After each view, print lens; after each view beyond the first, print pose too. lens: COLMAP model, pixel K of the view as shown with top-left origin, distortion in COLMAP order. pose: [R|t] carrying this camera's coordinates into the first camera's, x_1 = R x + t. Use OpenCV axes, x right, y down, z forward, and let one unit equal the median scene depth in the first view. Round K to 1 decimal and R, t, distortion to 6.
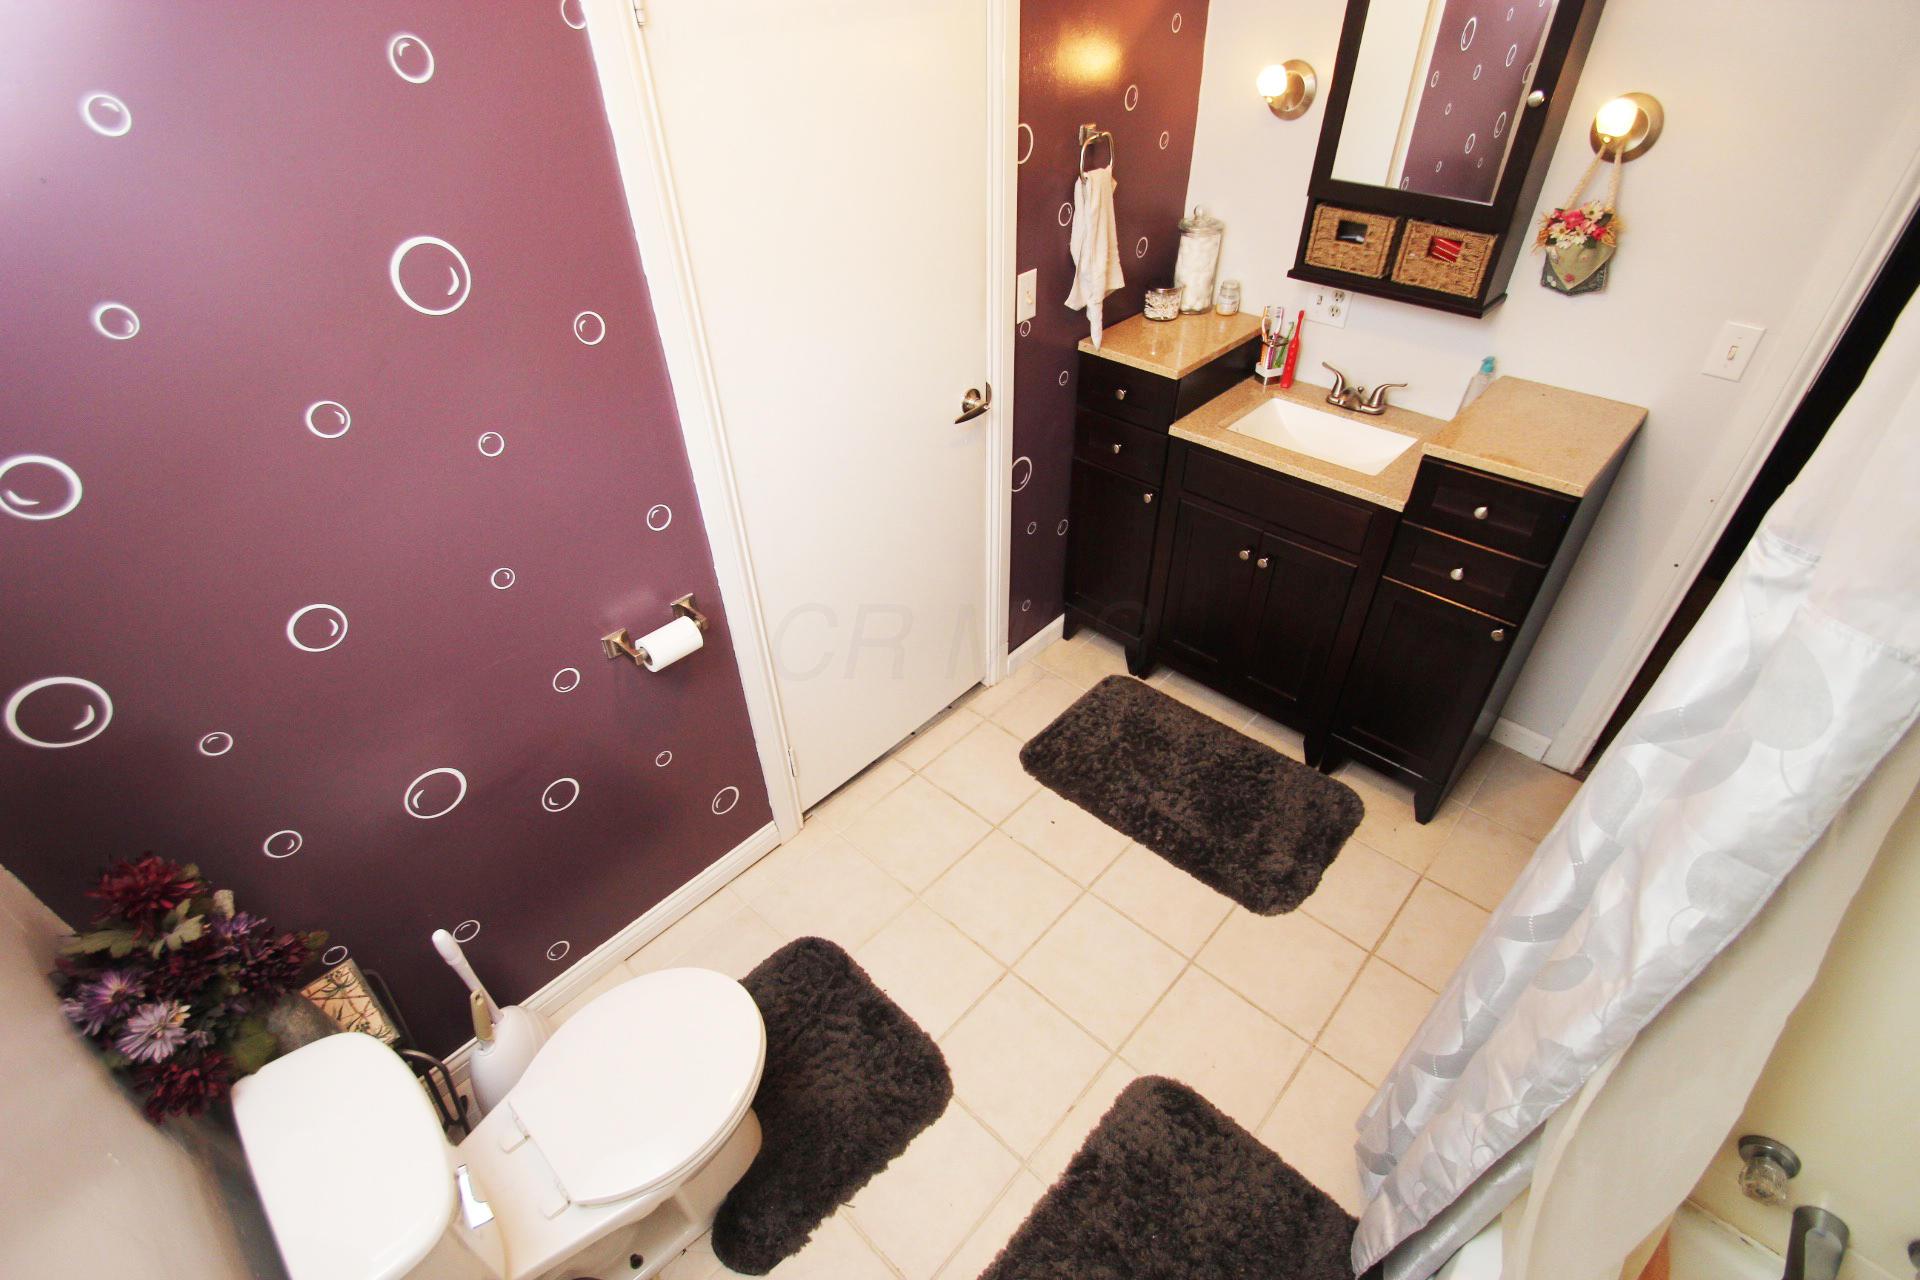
lens RADIAL K [[891.7, 0, 959.7], [0, 891.7, 656.9], [0, 0, 1]] dist [-0.004217, -0.002137]
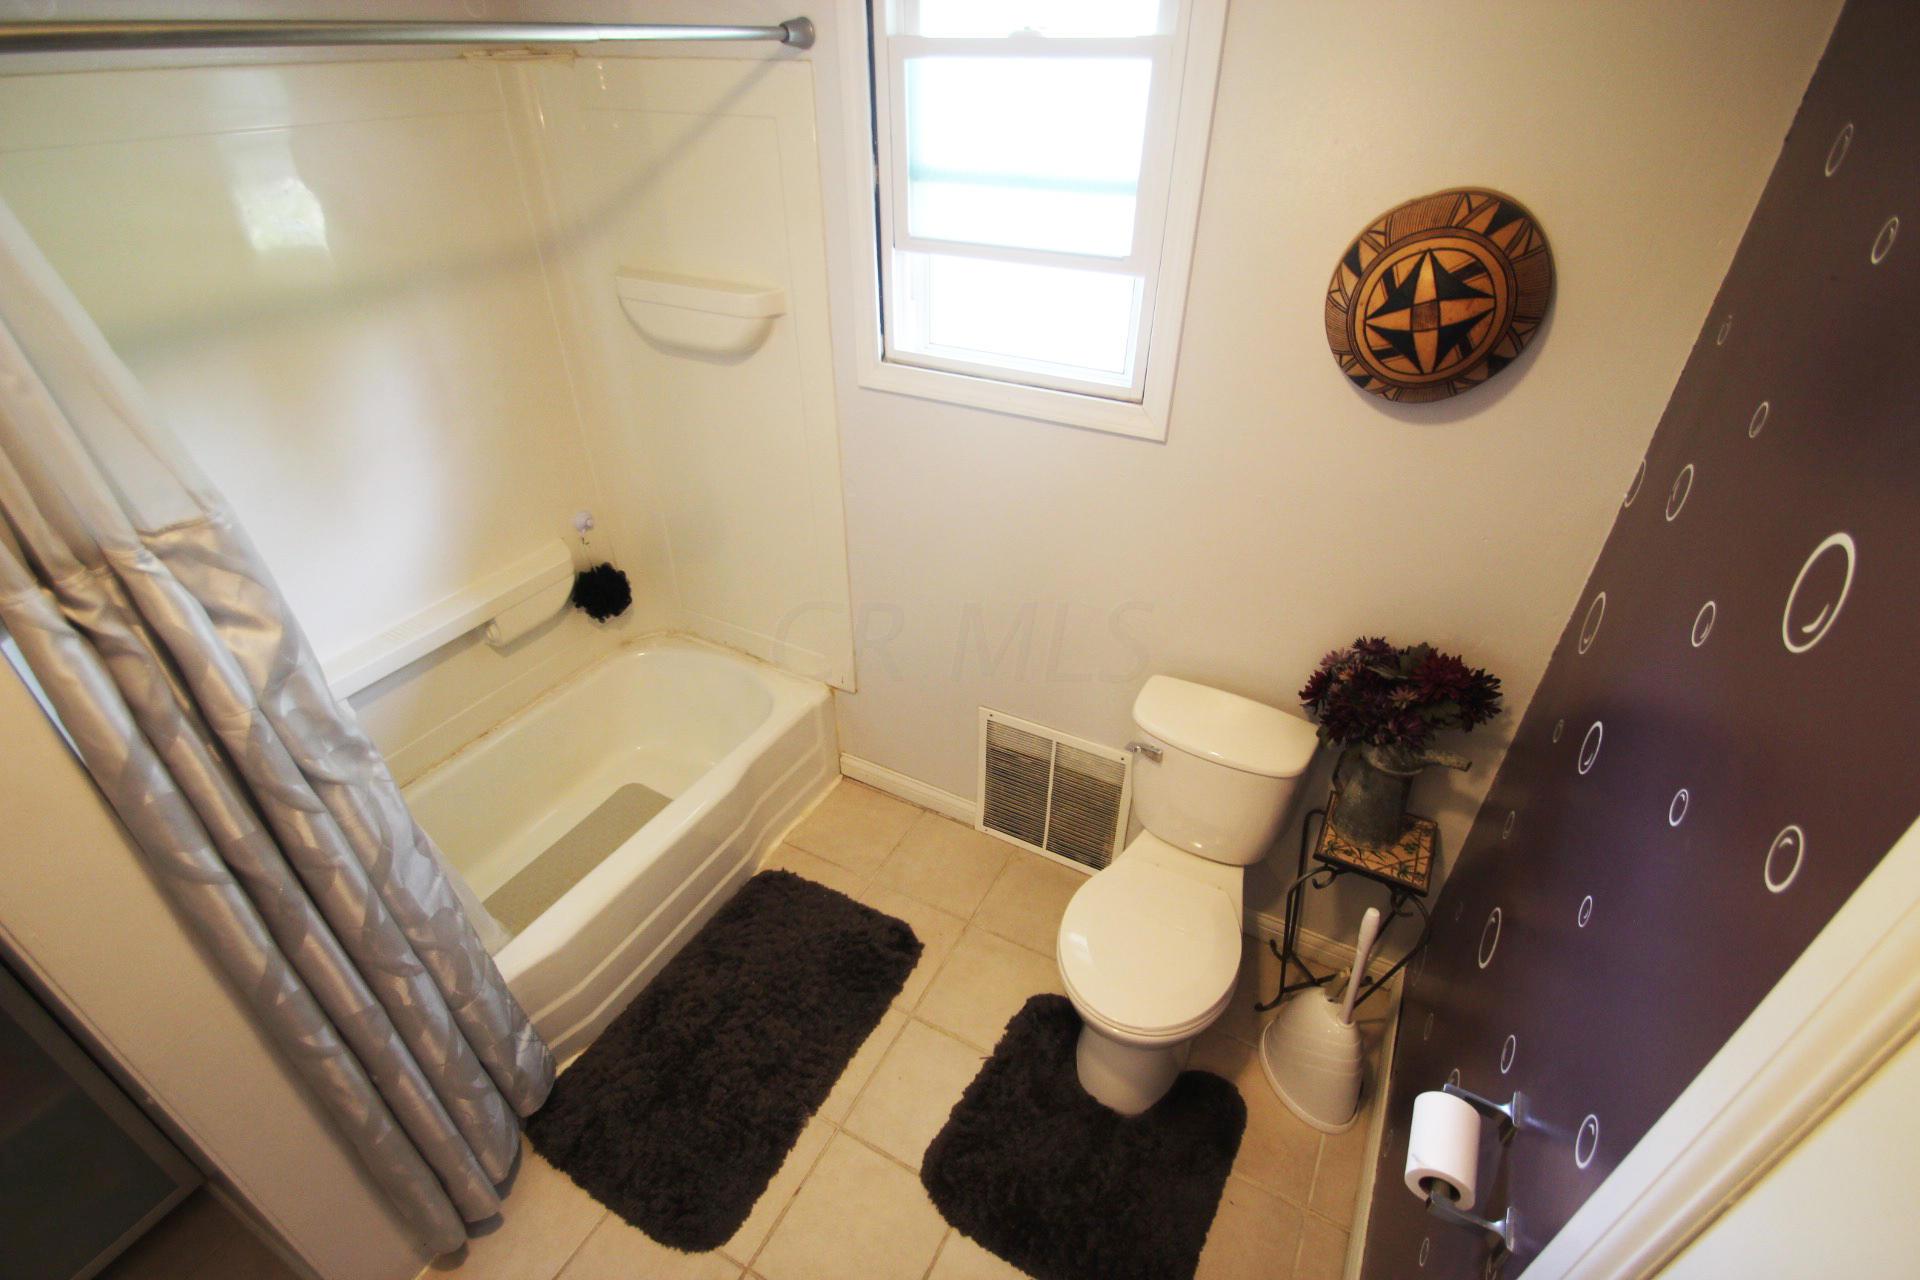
lens RADIAL K [[891.7, 0, 949.6], [0, 891.7, 645.2], [0, 0, 1]] dist [-0.004217, -0.002137]
pose [[-0.967814, 0.162347, -0.192300, 0.055425], [-0.141018, 0.283050, 0.948682, -0.614045], [0.208446, 0.945265, -0.251046, 0.726902]]
